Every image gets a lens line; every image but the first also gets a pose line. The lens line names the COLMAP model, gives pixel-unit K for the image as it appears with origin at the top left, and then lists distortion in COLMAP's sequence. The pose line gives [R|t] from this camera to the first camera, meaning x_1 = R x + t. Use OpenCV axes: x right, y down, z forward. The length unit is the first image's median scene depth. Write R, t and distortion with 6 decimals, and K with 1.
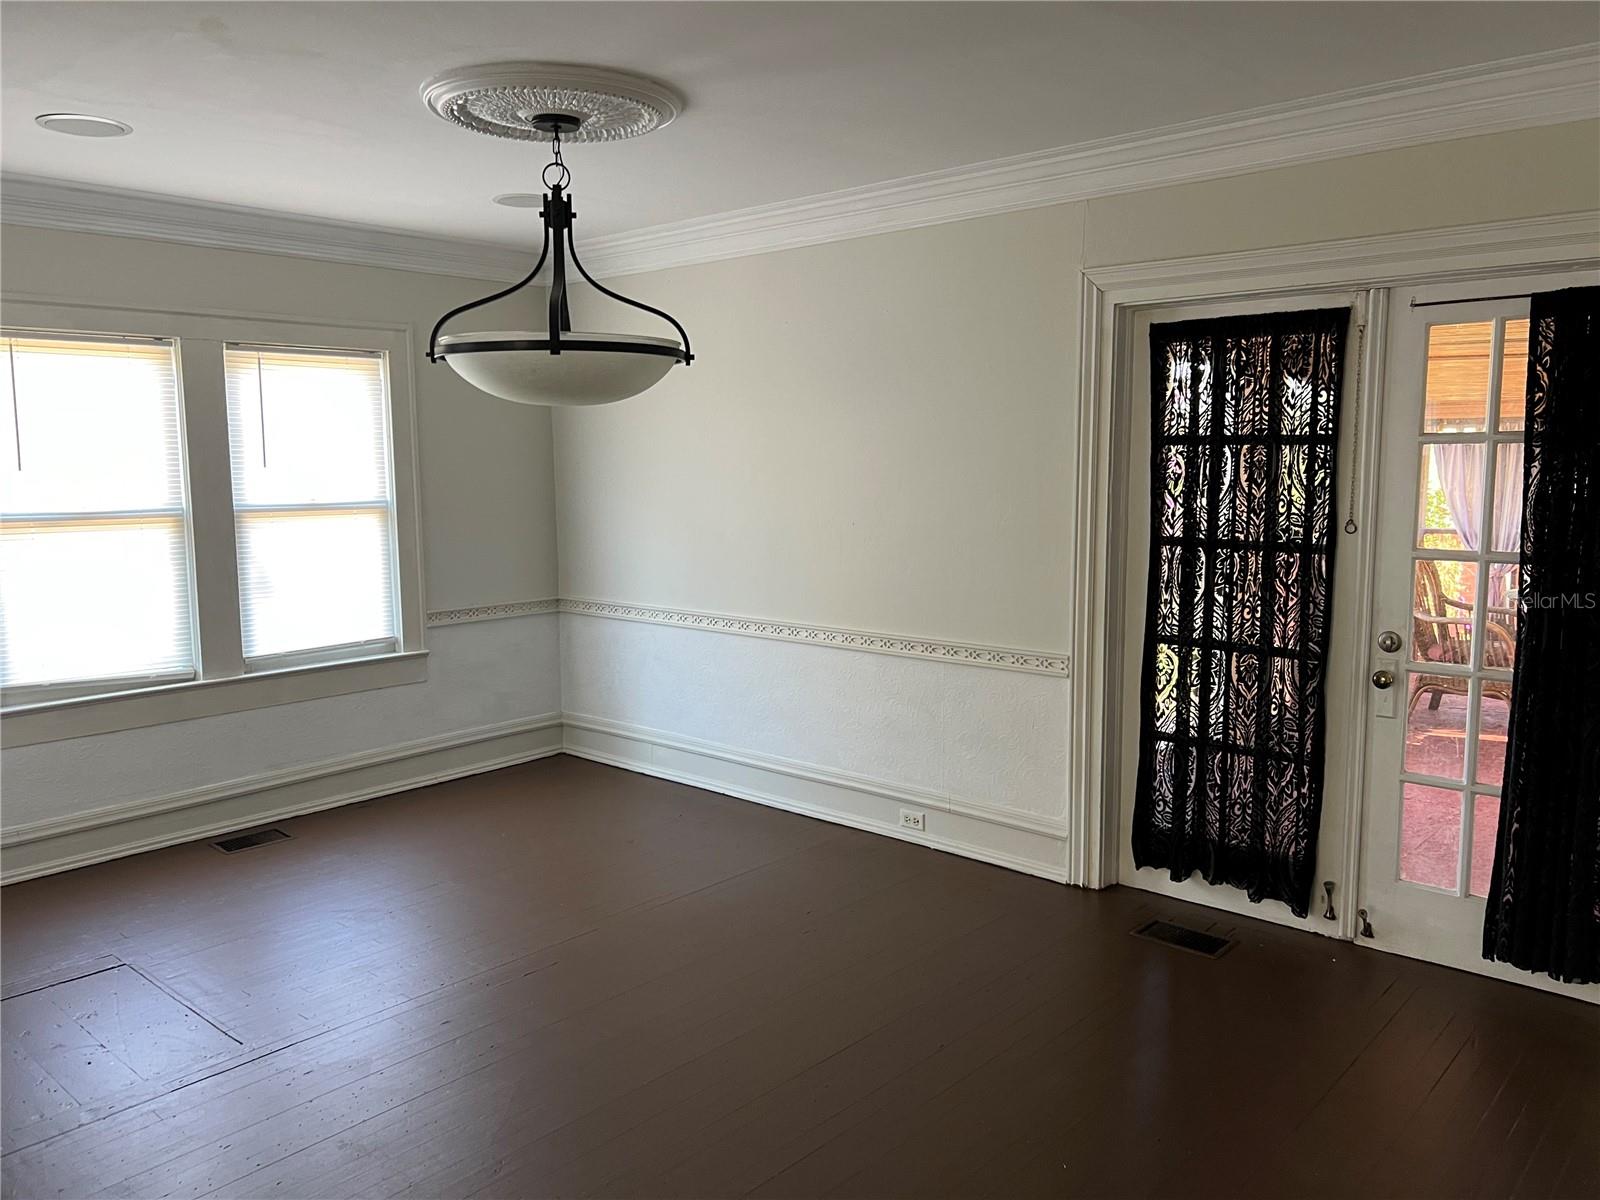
lens RADIAL K [[1211.1, 0, 798.9], [0, 1211.1, 598.2], [0, 0, 1]] dist [0.042766, 0.001012]
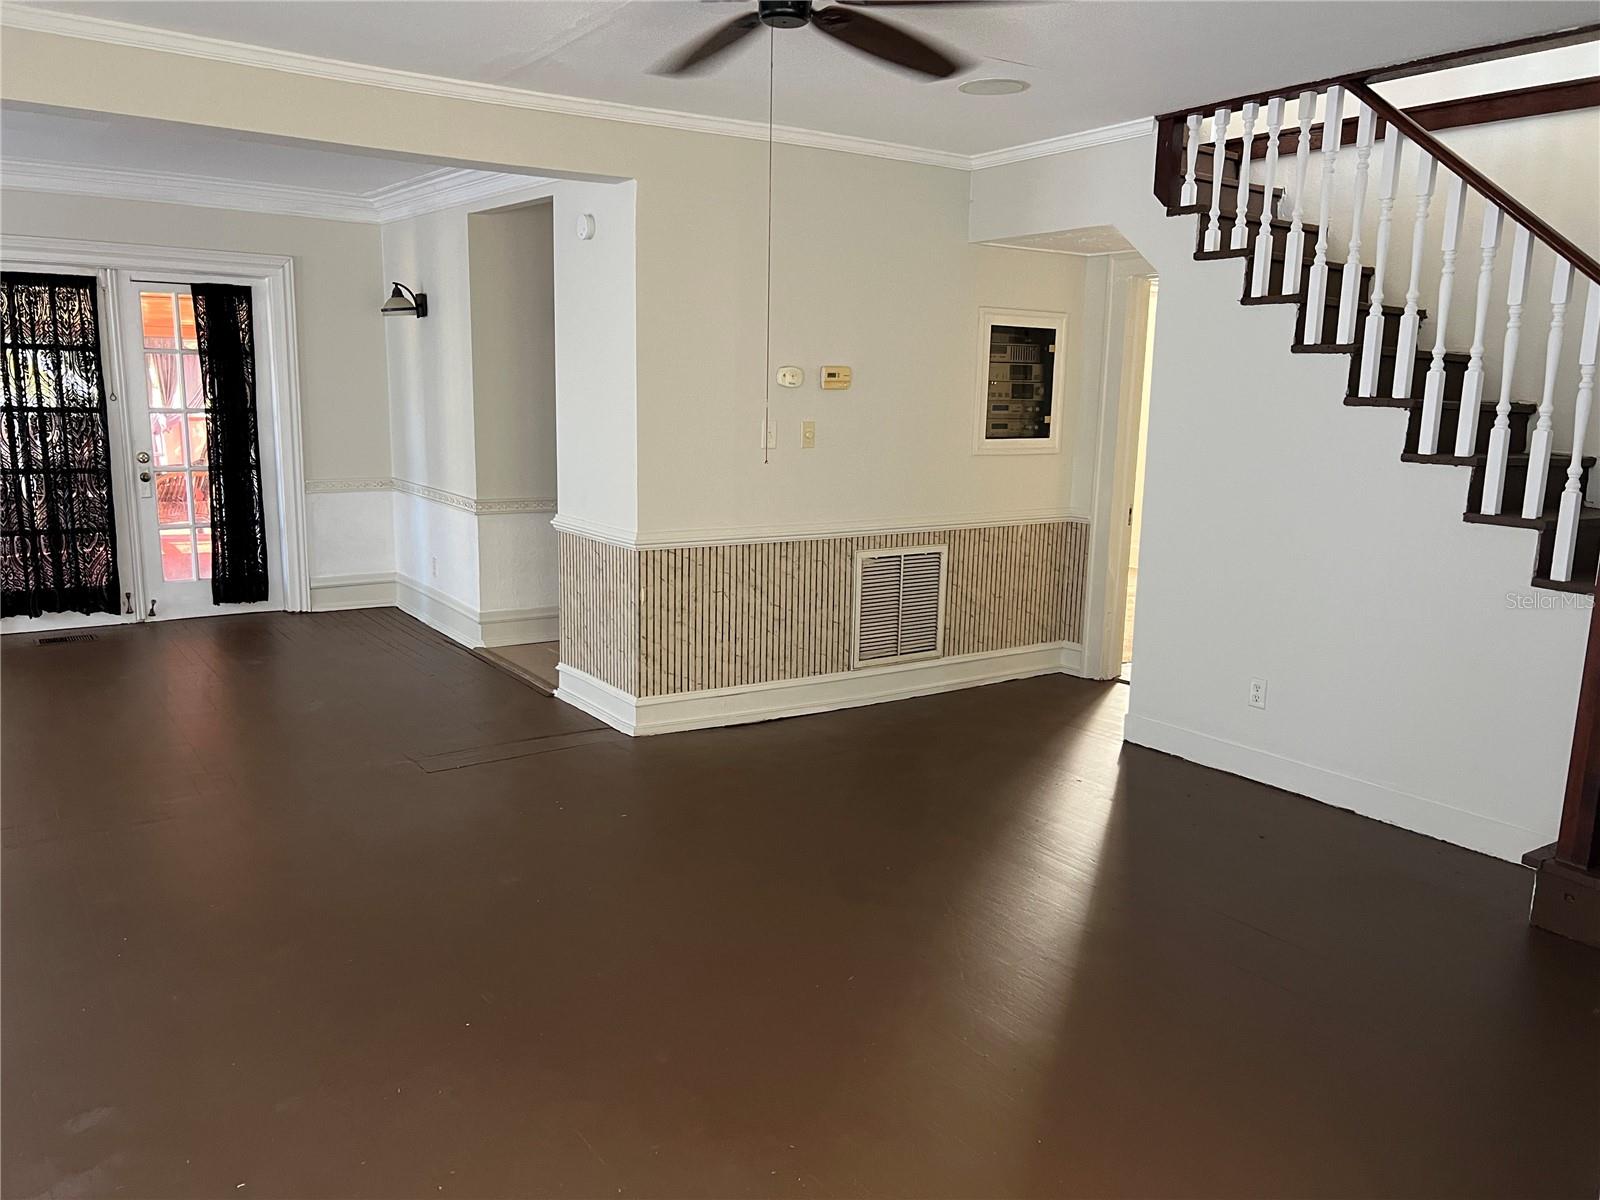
lens RADIAL K [[1211.1, 0, 798.3], [0, 1211.1, 599.0], [0, 0, 1]] dist [0.042766, 0.001012]
pose [[0.242841, -0.169752, 0.955098, -1.124836], [0.099462, 0.983738, 0.149554, 0.067484], [-0.964954, 0.058679, 0.255776, -0.460723]]
